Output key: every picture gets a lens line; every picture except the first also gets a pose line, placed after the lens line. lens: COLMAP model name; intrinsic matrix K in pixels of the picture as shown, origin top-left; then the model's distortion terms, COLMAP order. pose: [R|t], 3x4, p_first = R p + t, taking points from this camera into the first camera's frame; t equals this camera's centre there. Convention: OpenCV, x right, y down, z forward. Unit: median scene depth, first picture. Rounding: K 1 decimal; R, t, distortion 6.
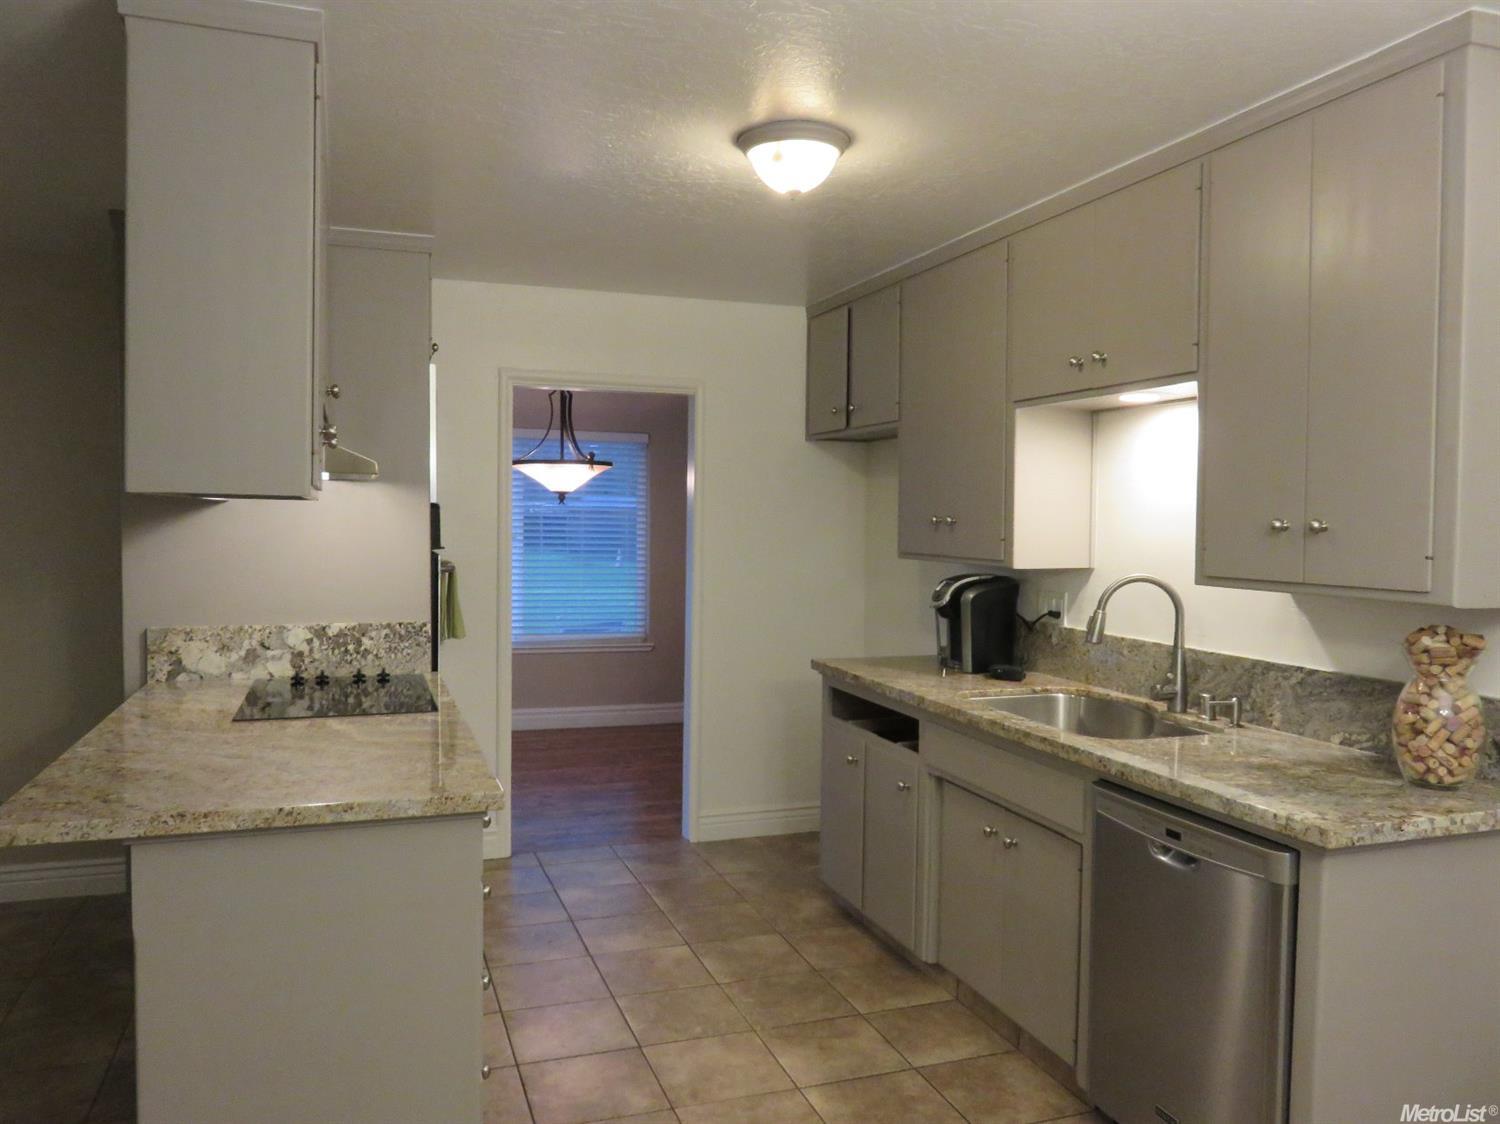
lens RADIAL K [[1125.3, 0, 743.4], [0, 1125.3, 569.7], [0, 0, 1]] dist [-0.011973, 0.009207]
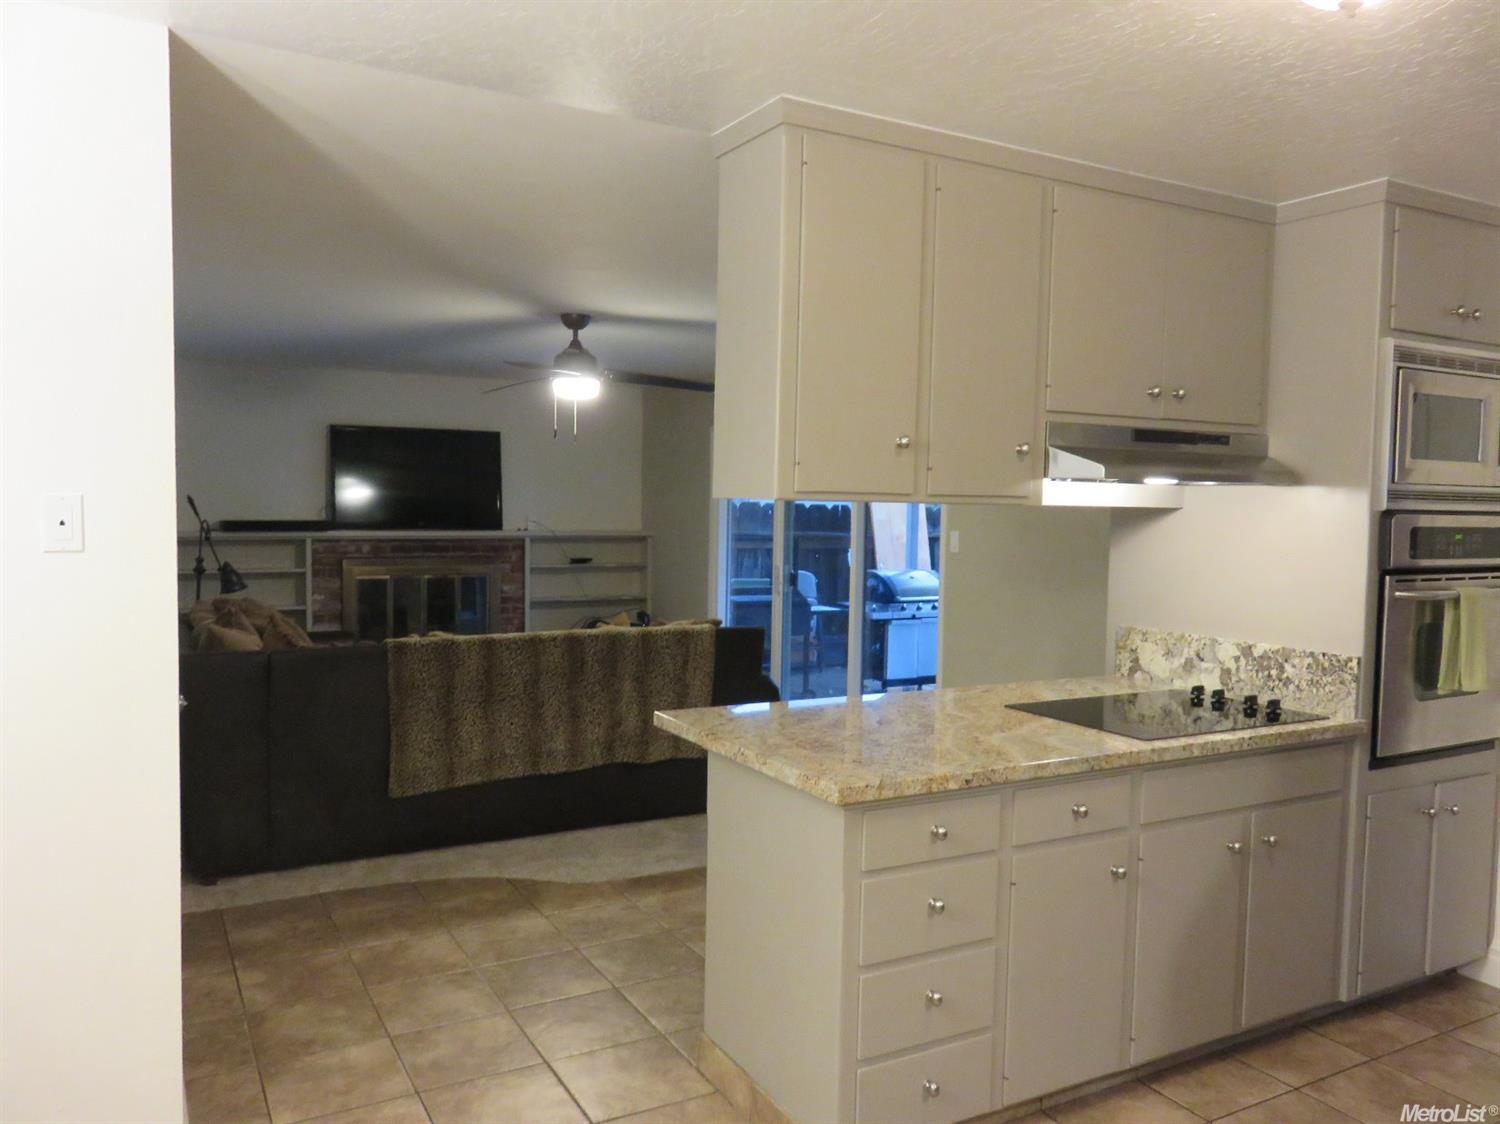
lens RADIAL K [[1125.3, 0, 749.1], [0, 1125.3, 568.2], [0, 0, 1]] dist [-0.011973, 0.009207]
pose [[0.168387, 0.050576, -0.984423, 0.458184], [-0.066053, 0.997017, 0.039925, -0.021593], [0.983505, 0.058301, 0.171226, 0.438956]]
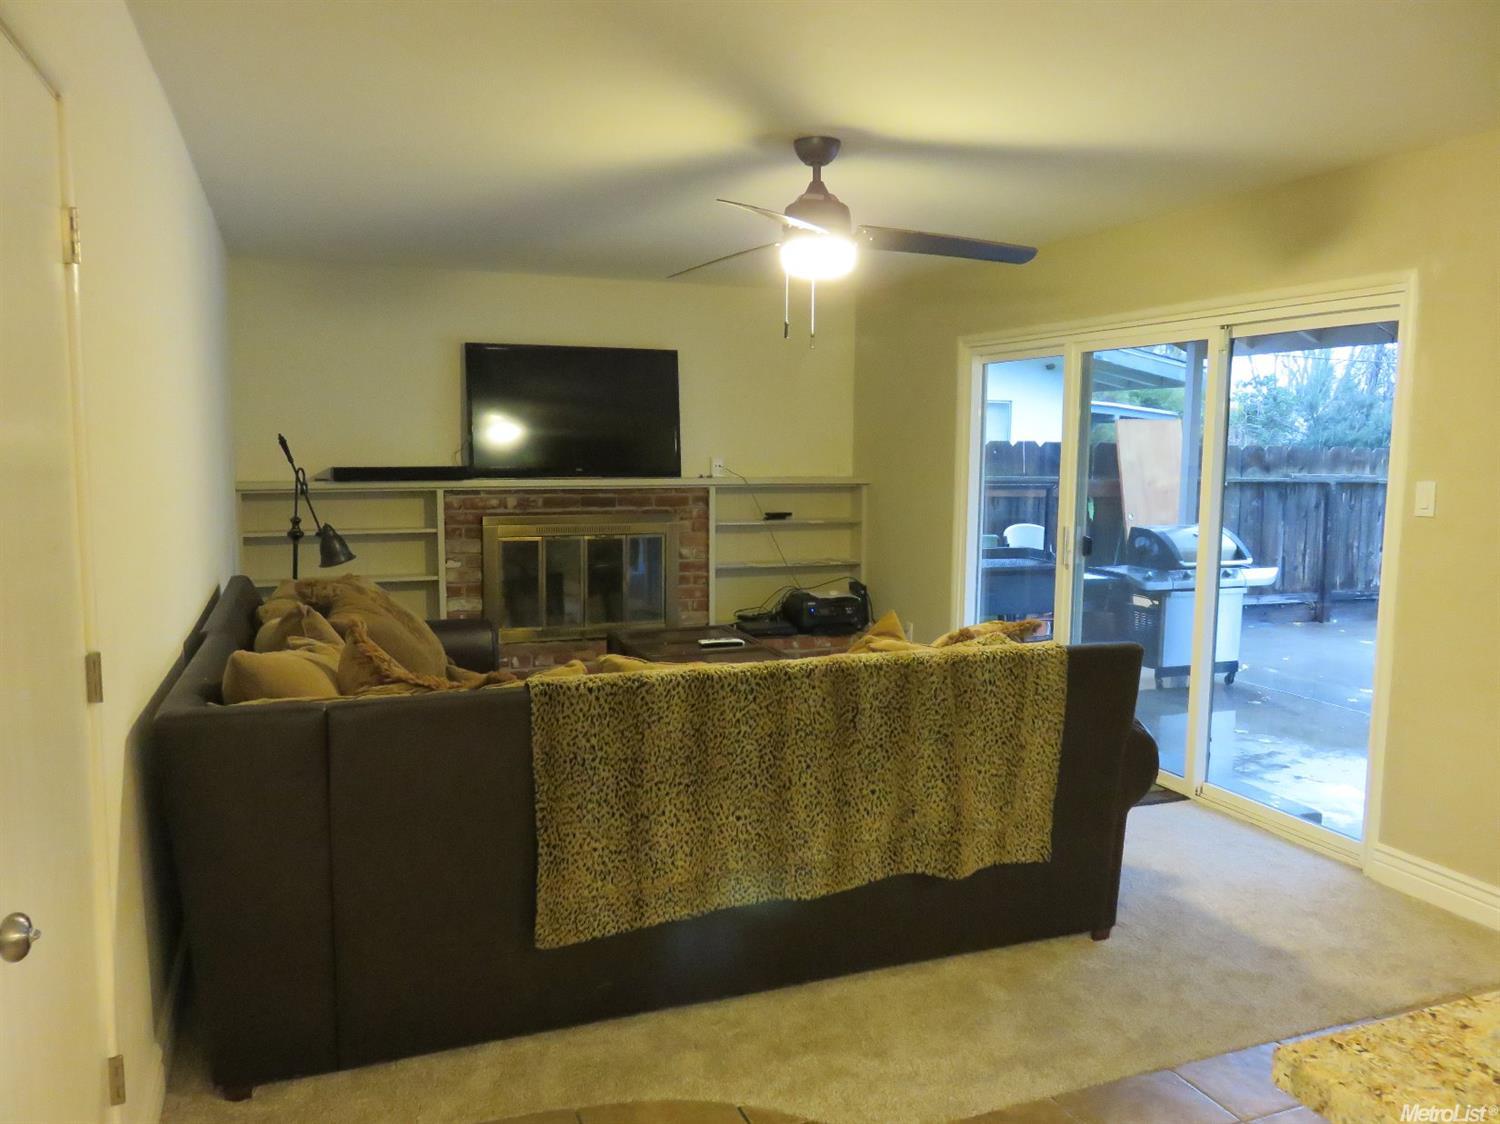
lens RADIAL K [[1125.3, 0, 755.7], [0, 1125.3, 564.2], [0, 0, 1]] dist [-0.011973, 0.009207]
pose [[0.043552, 0.099101, -0.994124, -0.098581], [-0.060708, 0.993492, 0.096379, -0.016814], [0.997205, 0.056153, 0.049284, 0.369051]]
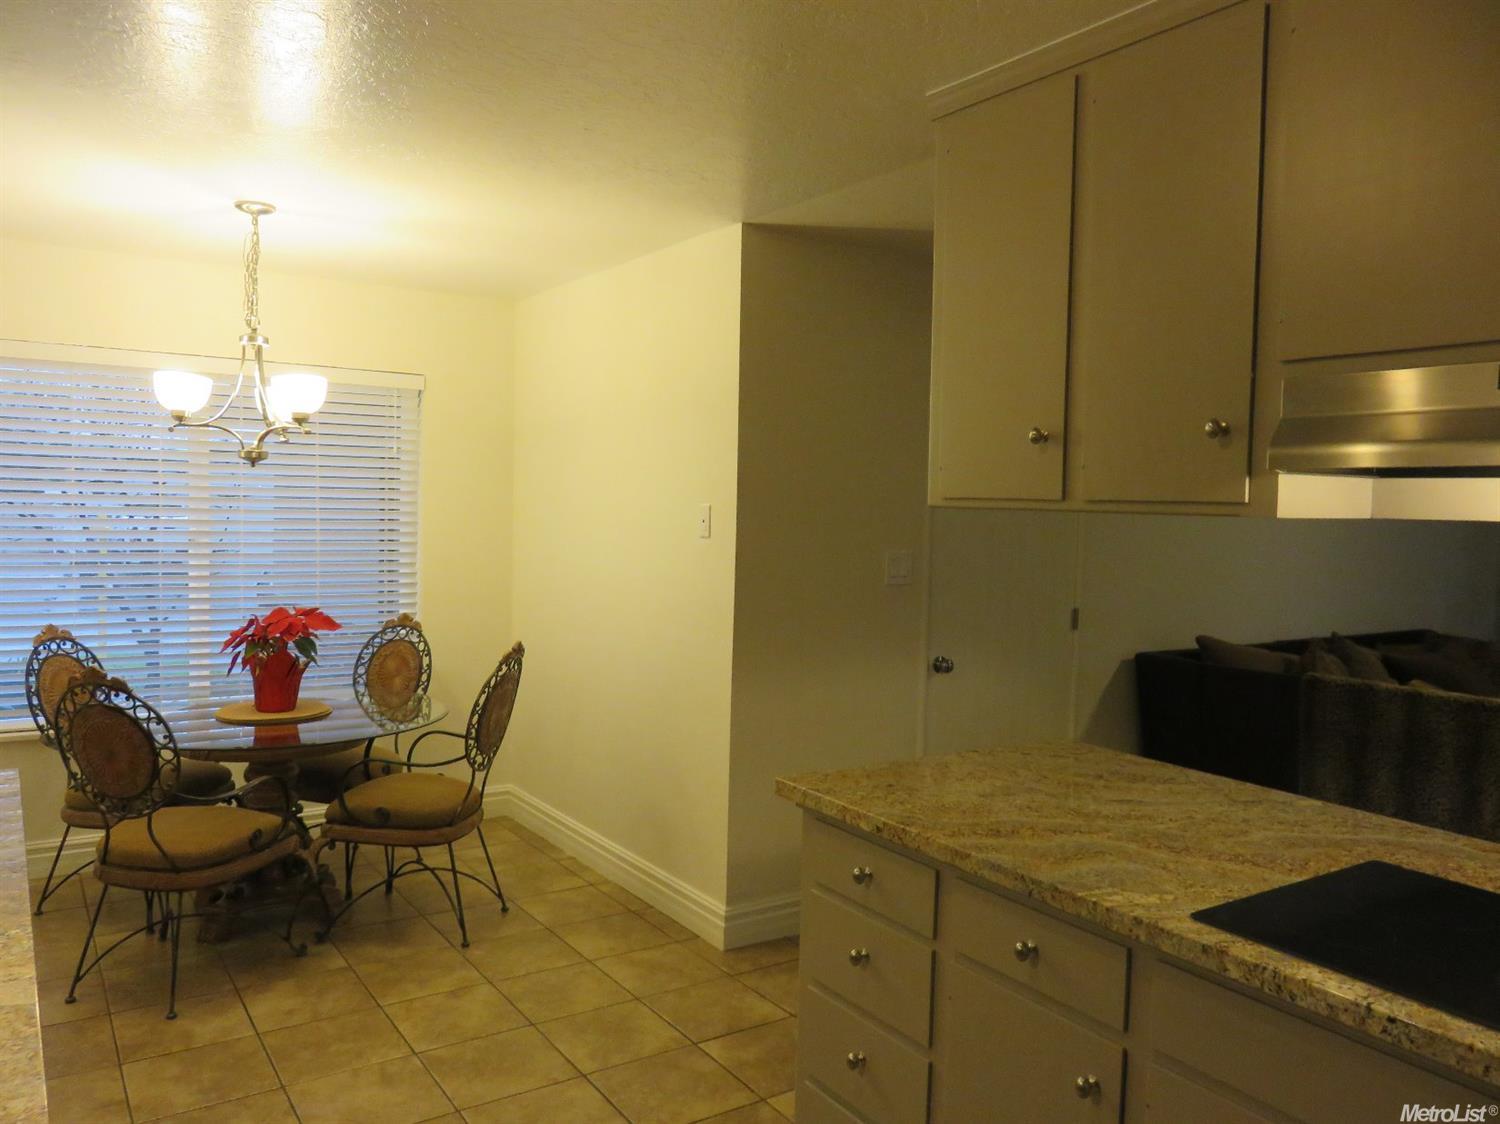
lens RADIAL K [[1125.3, 0, 735.7], [0, 1125.3, 566.1], [0, 0, 1]] dist [-0.011973, 0.009207]
pose [[-0.969432, -0.023043, -0.244276, 0.051835], [-0.049571, 0.993444, 0.103014, -0.065072], [0.240300, 0.111974, -0.964219, 1.192485]]
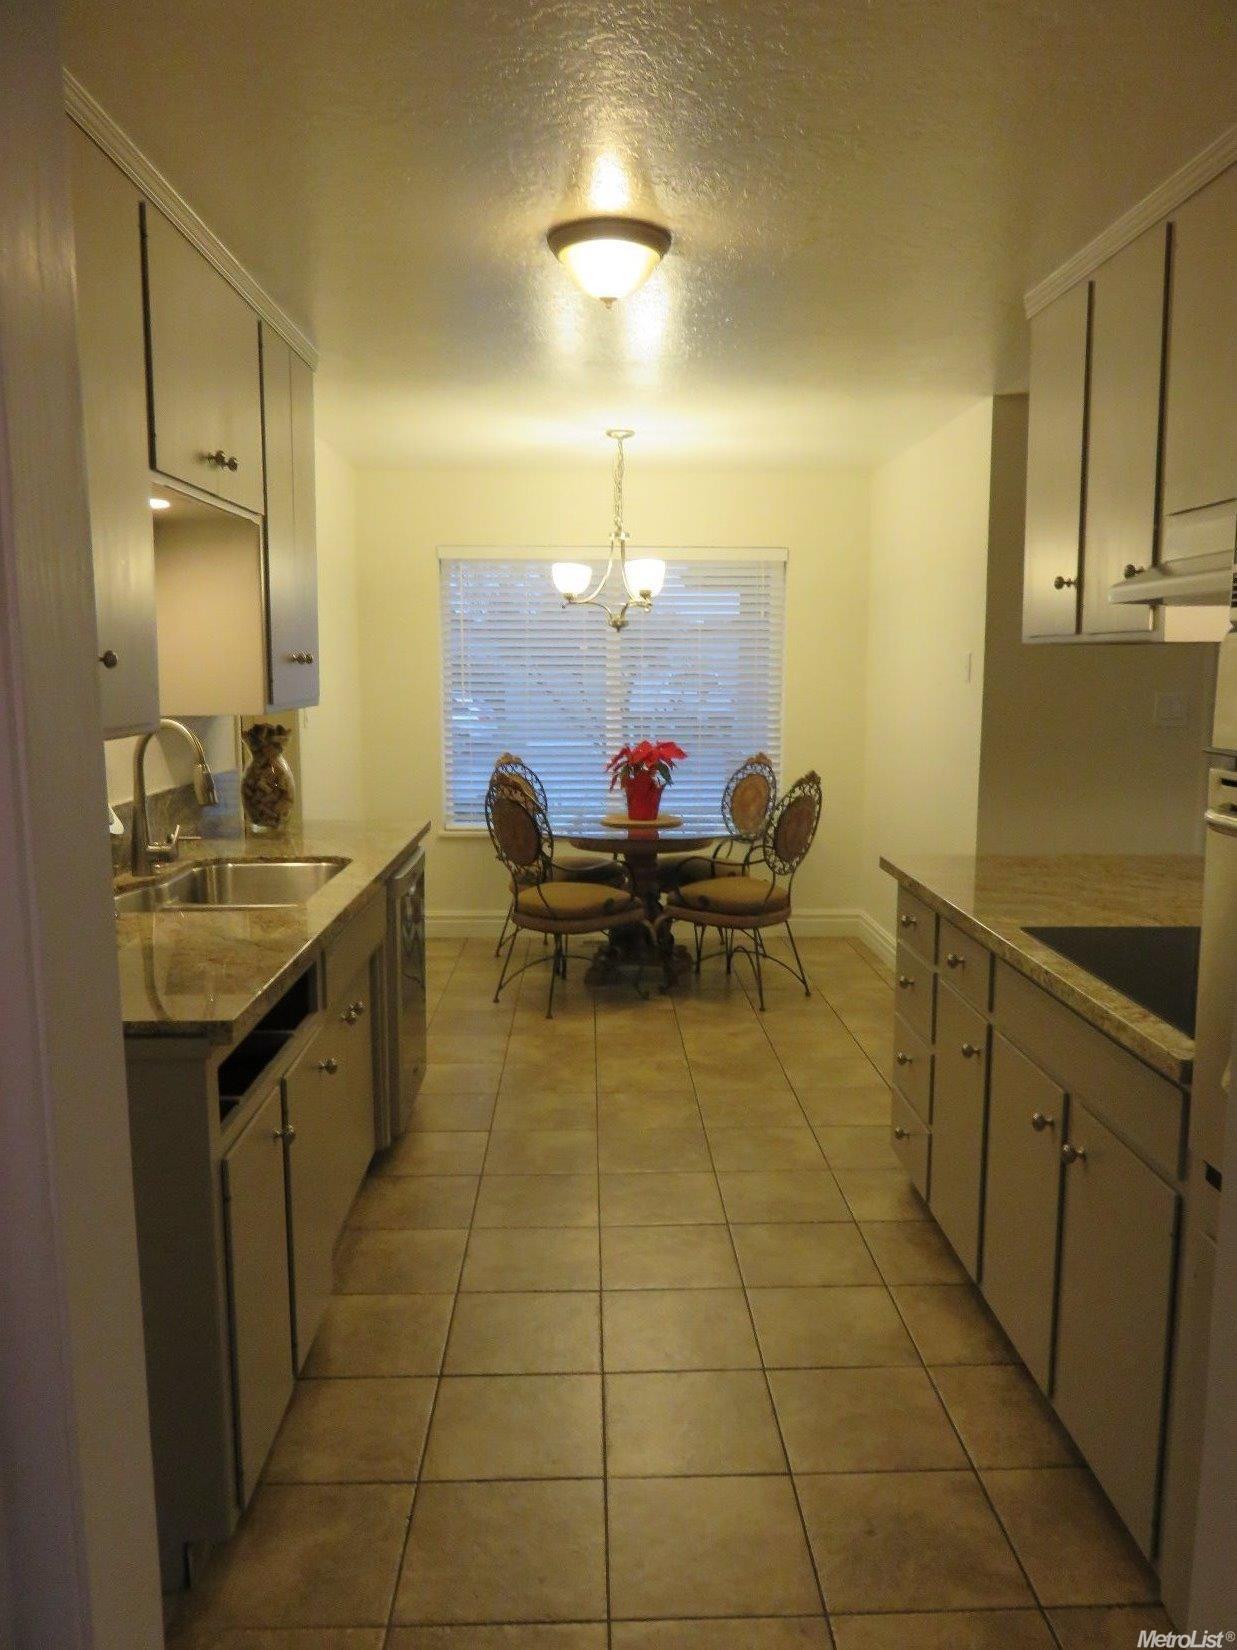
lens RADIAL K [[1237.9, 0, 615.8], [0, 1237.9, 828.4], [0, 0, 1]] dist [-0.011973, 0.009207]
pose [[-0.950861, -0.054258, 0.304825, -0.218770], [0.003774, 0.982421, 0.186641, -0.073590], [-0.309594, 0.178620, -0.933941, 1.513067]]
